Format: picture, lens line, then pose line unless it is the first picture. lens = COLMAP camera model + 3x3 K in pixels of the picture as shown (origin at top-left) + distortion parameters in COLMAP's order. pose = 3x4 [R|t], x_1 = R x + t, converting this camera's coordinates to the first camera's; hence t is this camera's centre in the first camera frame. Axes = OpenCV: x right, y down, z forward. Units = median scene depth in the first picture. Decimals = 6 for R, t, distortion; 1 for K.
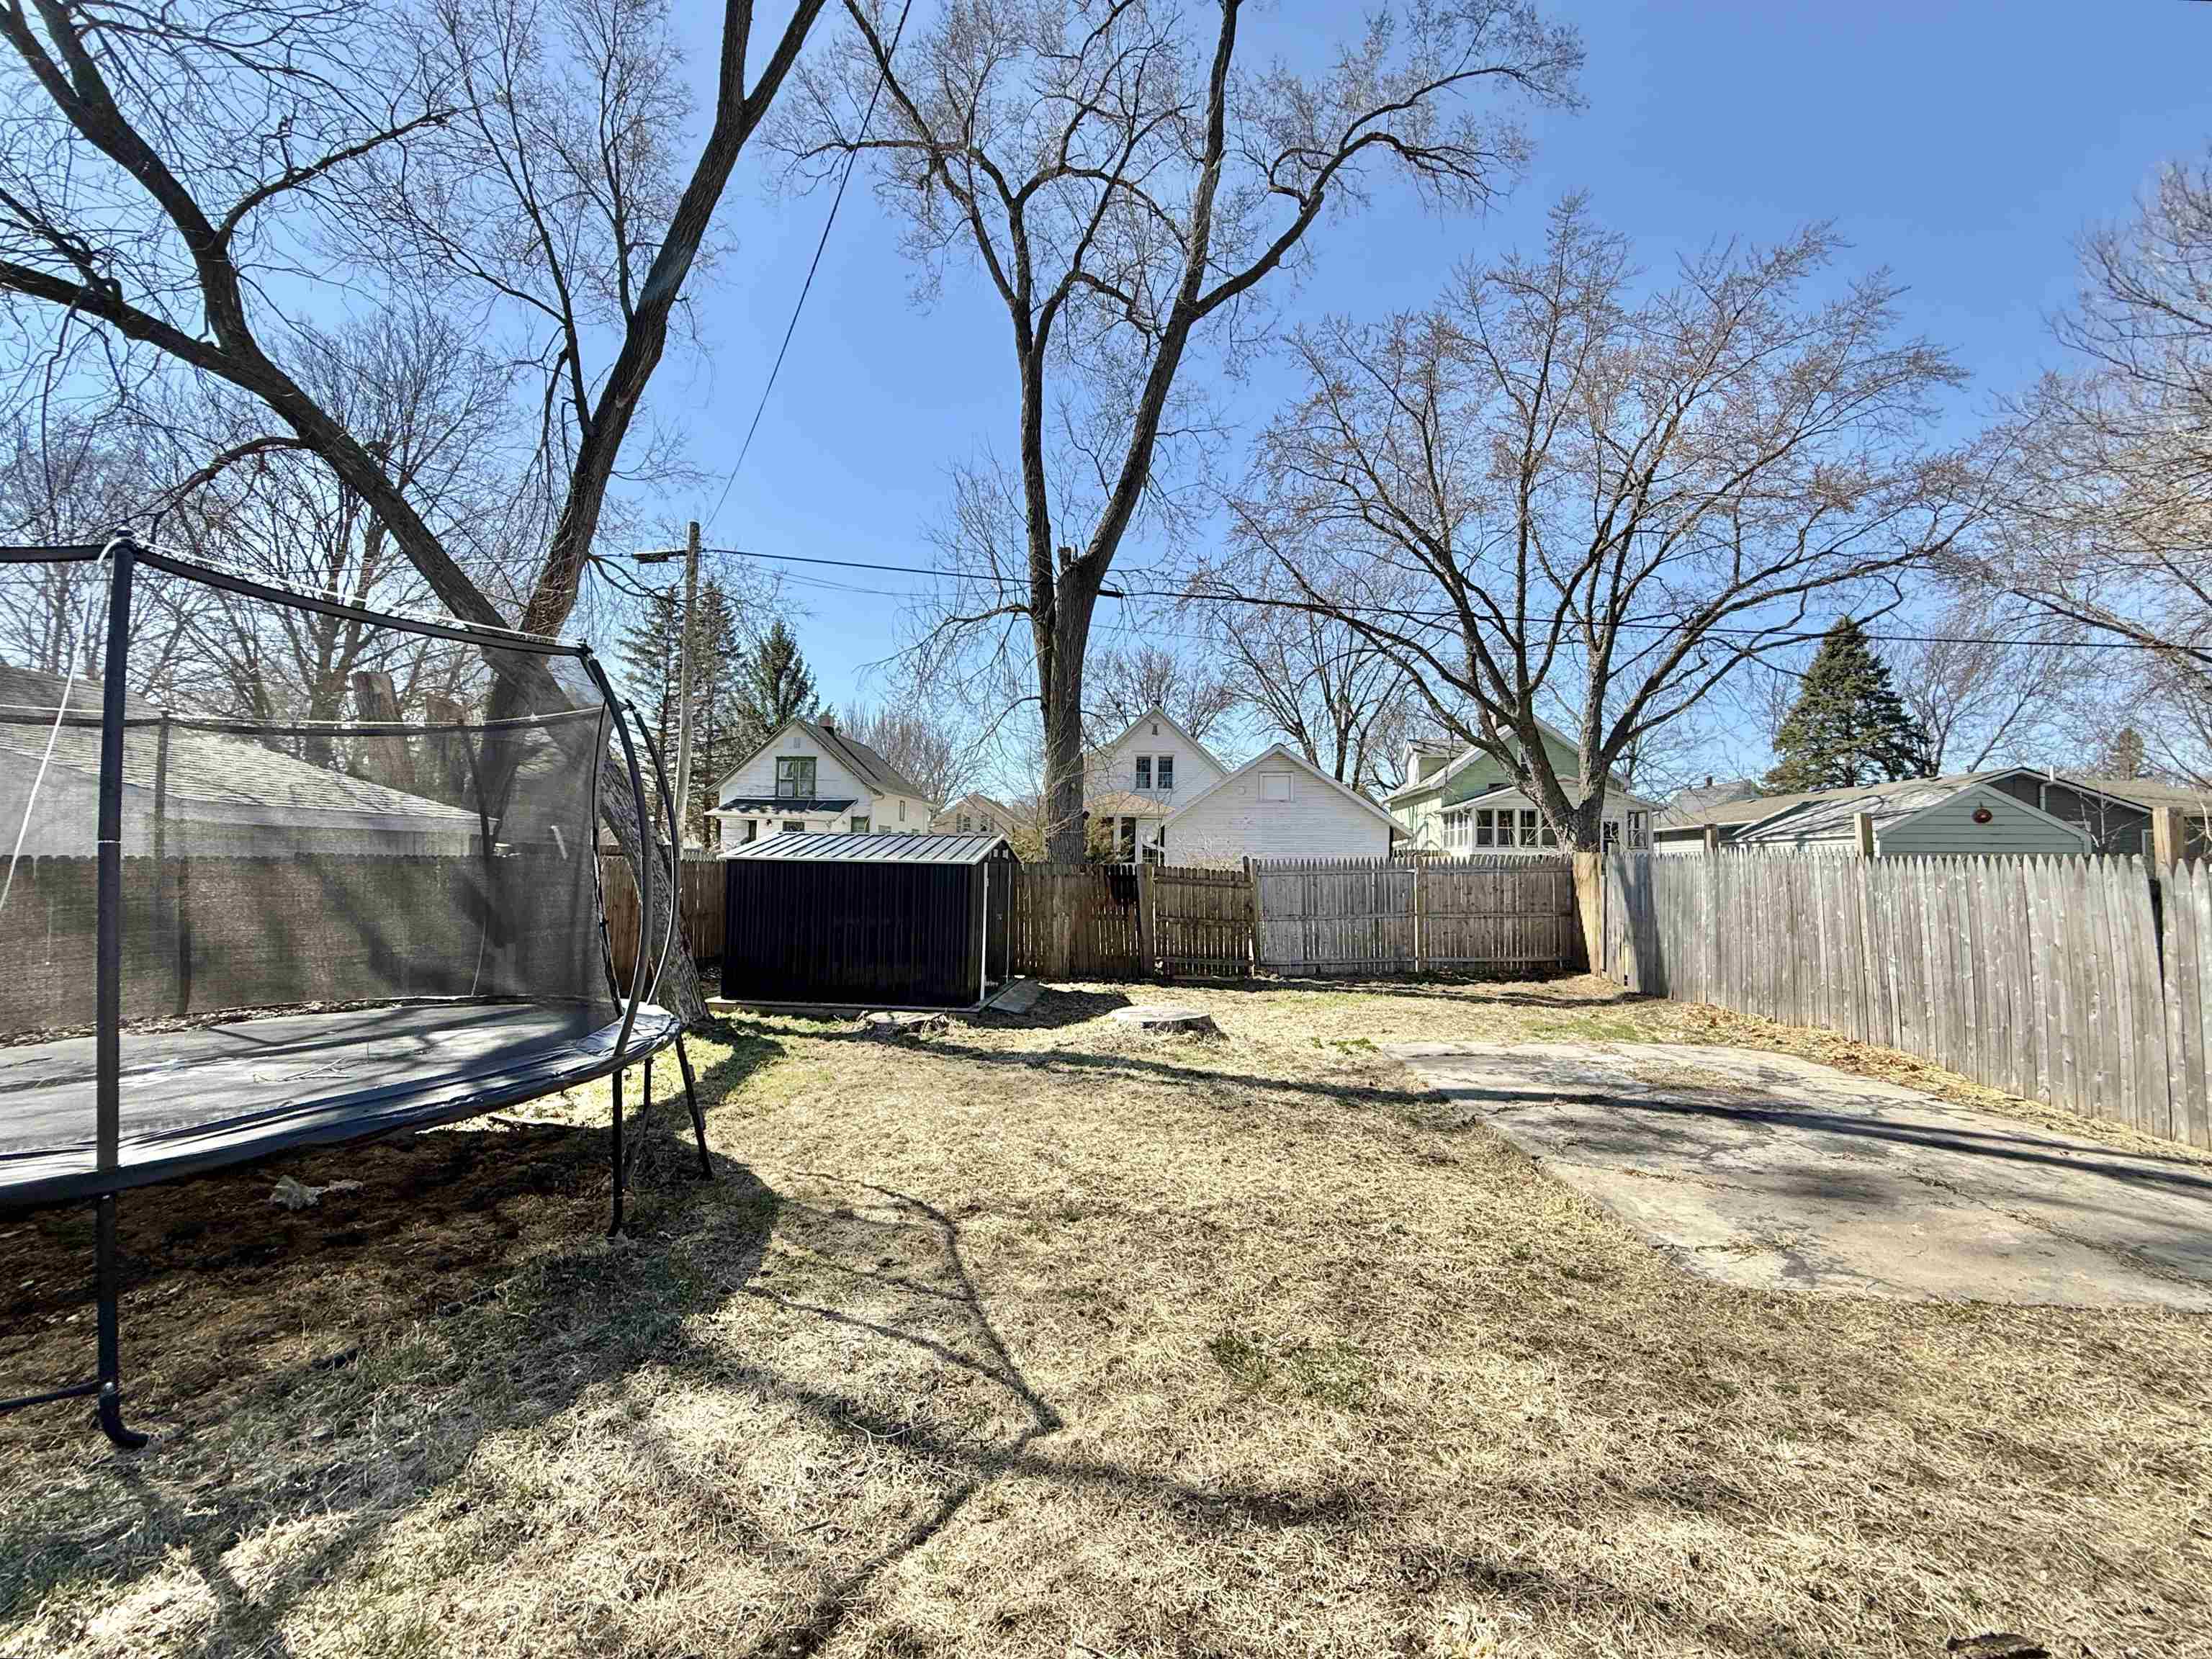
lens RADIAL K [[910.5, 0, 1095.9], [0, 910.5, 833.1], [0, 0, 1]] dist [-0.002000, -0.000097]
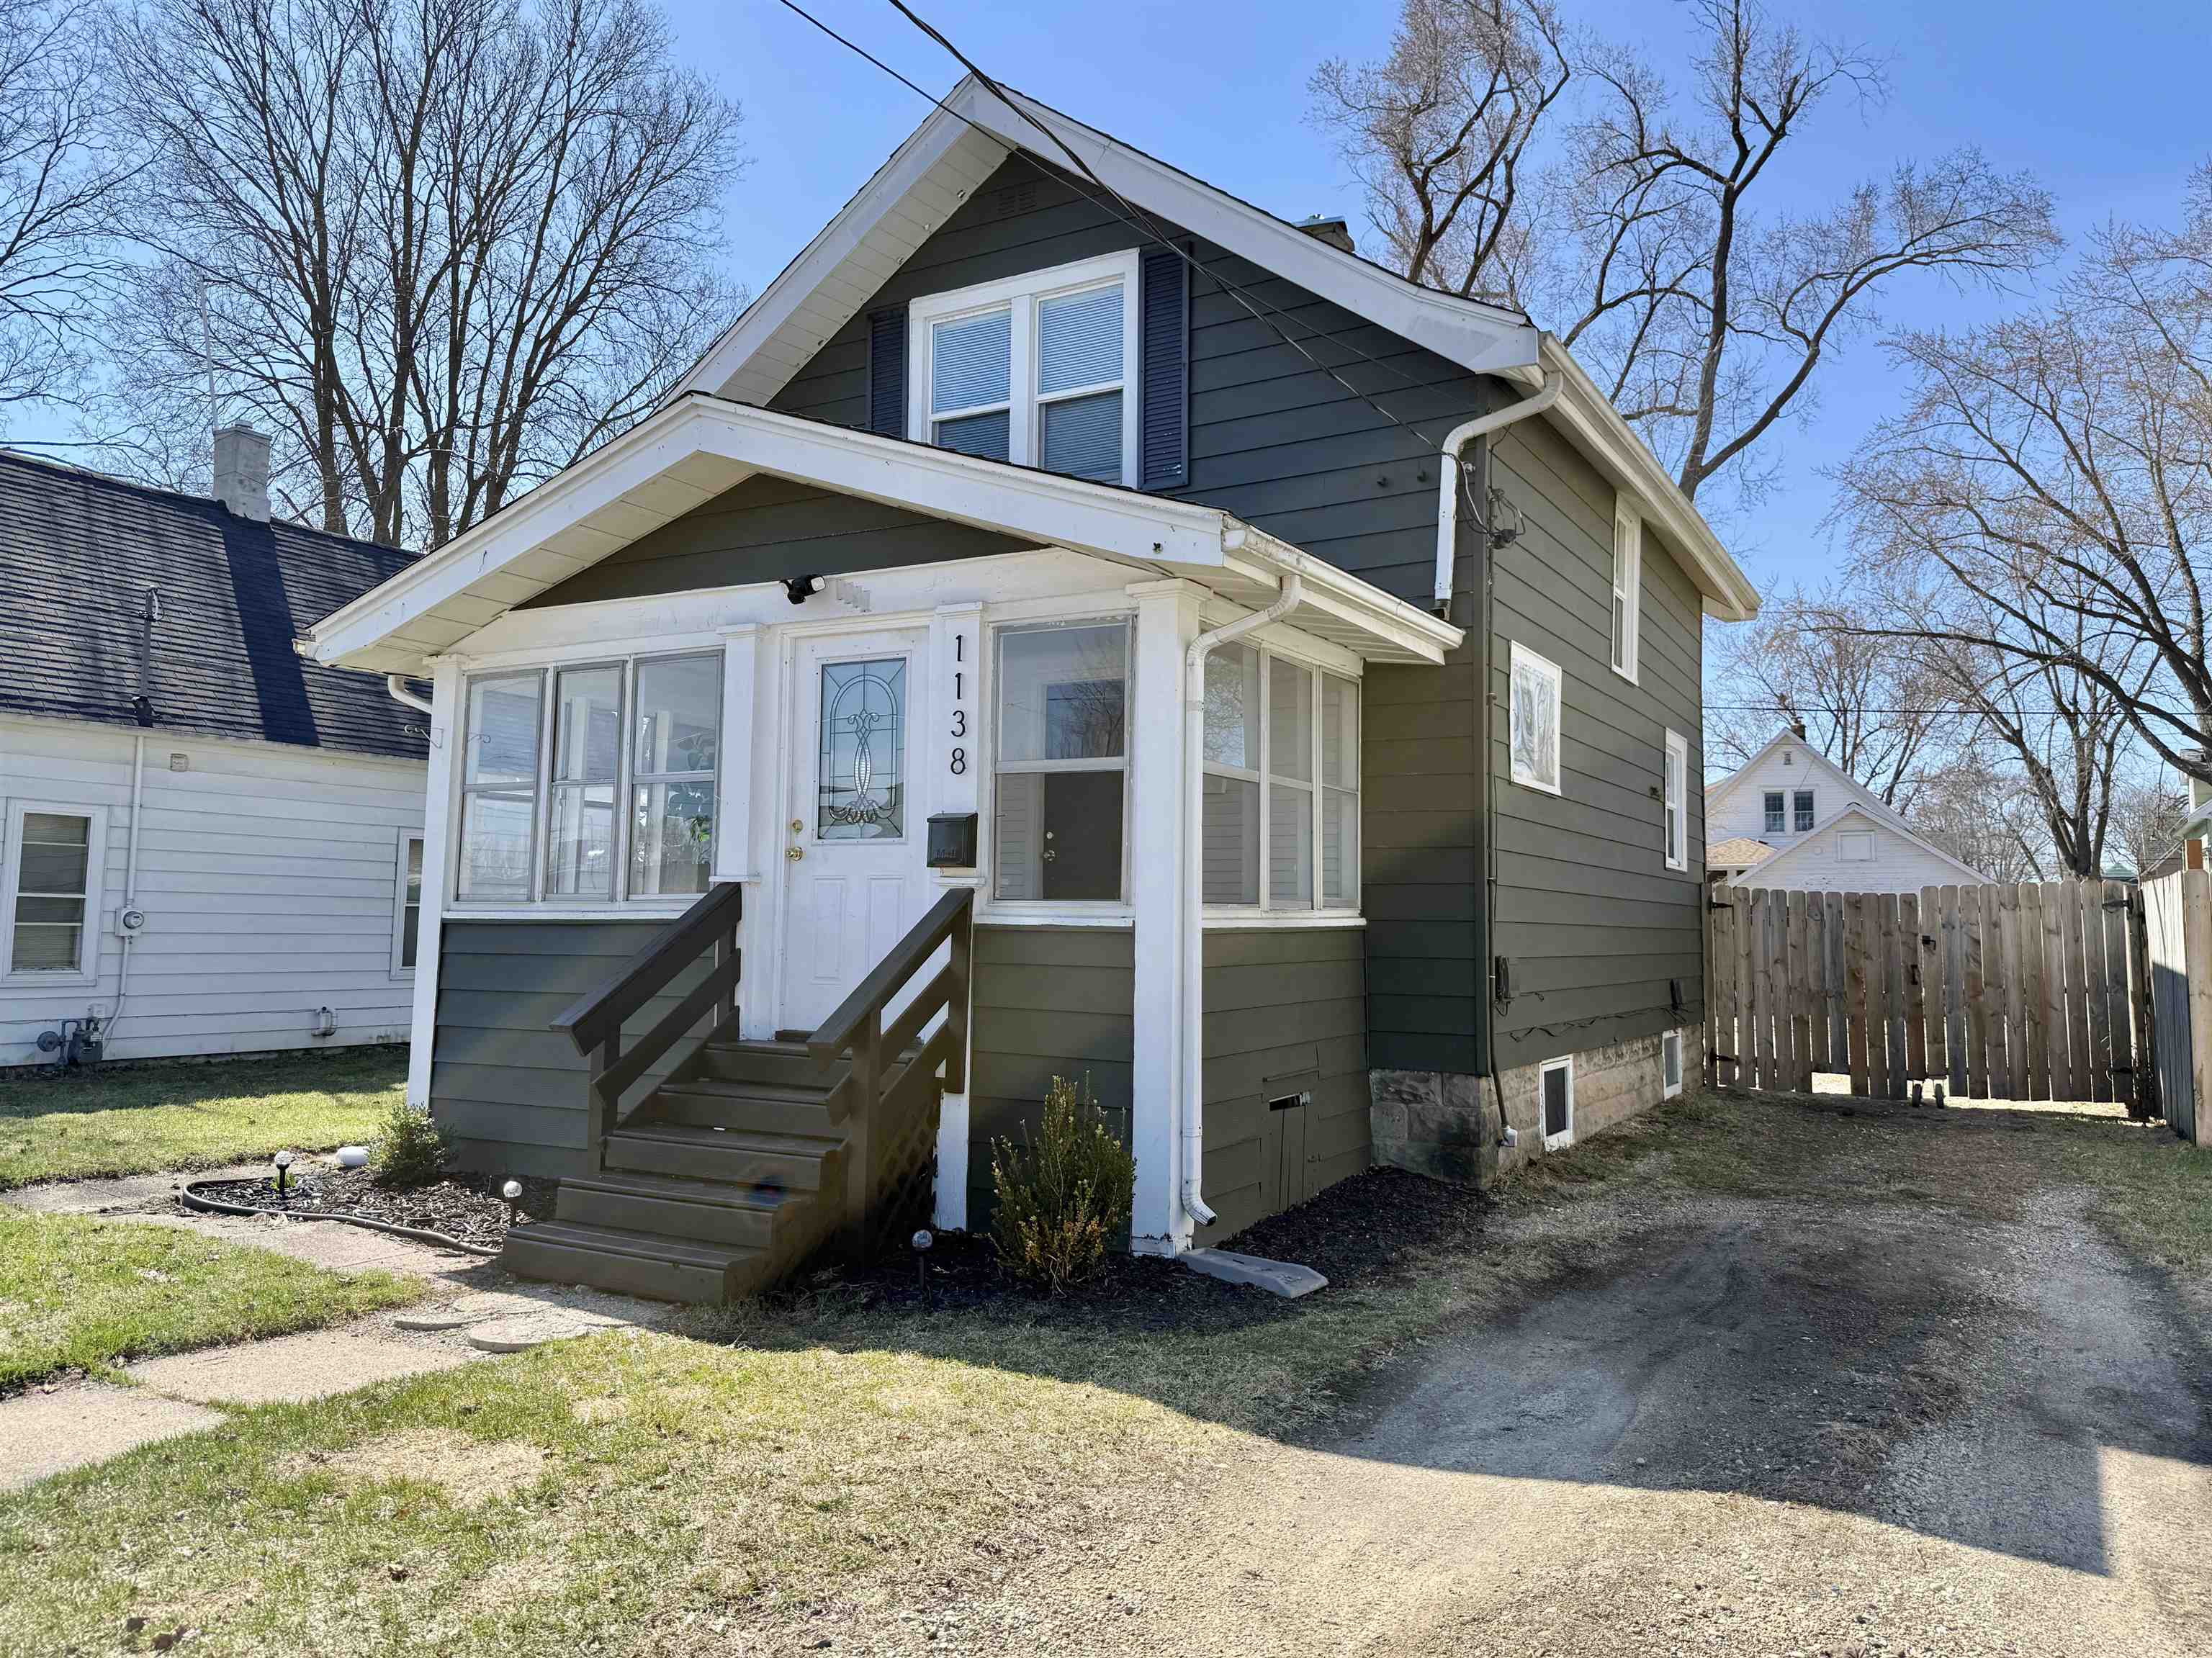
lens RADIAL K [[1650.4, 0, 1108.6], [0, 1650.4, 763.6], [0, 0, 1]] dist [0.050262, 0.000009]
pose [[0.910282, -0.051247, -0.410804, 0.256646], [0.022044, 0.996901, -0.075513, -0.022946], [0.413401, 0.059683, 0.908591, -1.236357]]
